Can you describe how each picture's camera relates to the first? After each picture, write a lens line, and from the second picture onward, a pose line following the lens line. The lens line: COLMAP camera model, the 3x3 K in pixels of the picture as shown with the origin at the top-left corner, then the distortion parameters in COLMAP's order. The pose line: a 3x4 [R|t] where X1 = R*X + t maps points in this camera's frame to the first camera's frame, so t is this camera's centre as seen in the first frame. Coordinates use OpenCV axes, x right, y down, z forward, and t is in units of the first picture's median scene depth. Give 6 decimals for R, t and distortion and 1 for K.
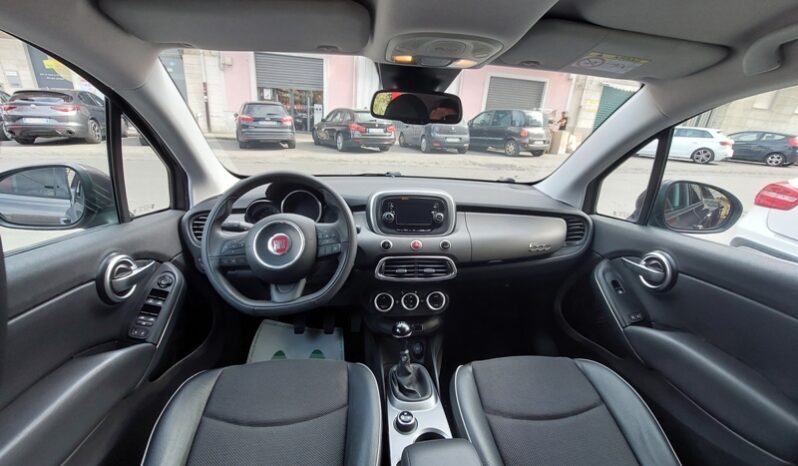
lens RADIAL K [[316.9, 0, 398.9], [0, 316.9, 237.3], [0, 0, 1]] dist [-0.005201, -0.003658]
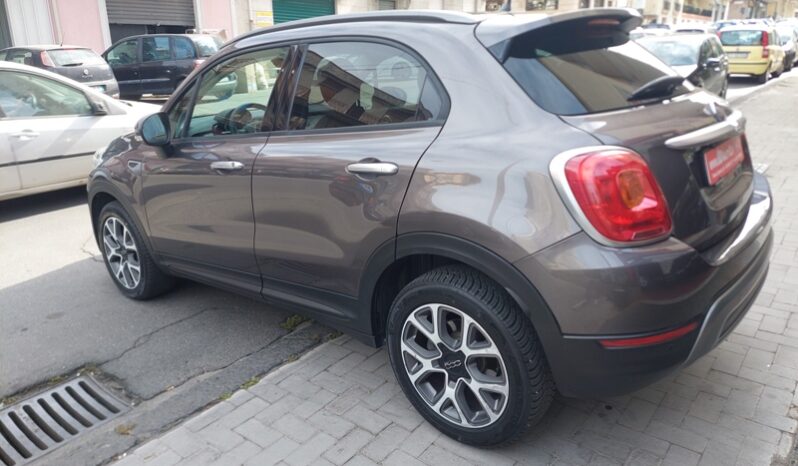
lens RADIAL K [[575.5, 0, 410.2], [0, 575.5, 224.9], [0, 0, 1]] dist [0.067858, -0.033871]
pose [[0.713992, -0.277850, 0.642662, -1.978519], [0.308794, 0.948758, 0.067121, 0.535109], [-0.628380, 0.150527, 0.763204, -2.164860]]
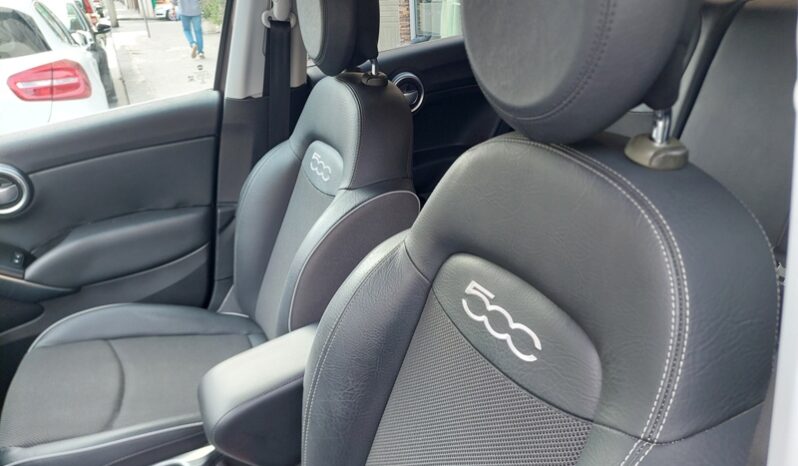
lens RADIAL K [[575.8, 0, 397.6], [0, 575.8, 230.7], [0, 0, 1]] dist [0.080531, -0.080434]
pose [[-0.312927, -0.399366, 0.861733, -0.637090], [0.367780, 0.785565, 0.497620, -0.145216], [-0.875680, 0.472647, -0.098945, 0.288773]]
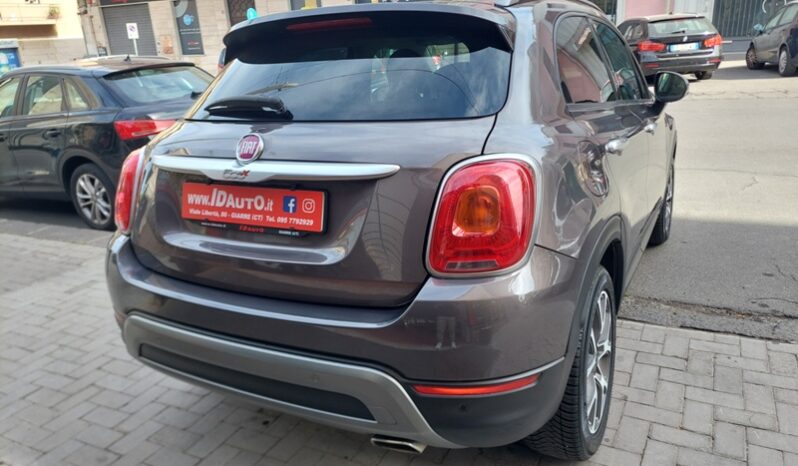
lens RADIAL K [[575.8, 0, 403.7], [0, 575.8, 216.7], [0, 0, 1]] dist [0.080531, -0.080434]
pose [[0.815469, 0.061489, -0.575525, 1.596309], [-0.095517, 0.995004, -0.029035, 0.832686], [0.570864, 0.078649, 0.817269, -2.396451]]
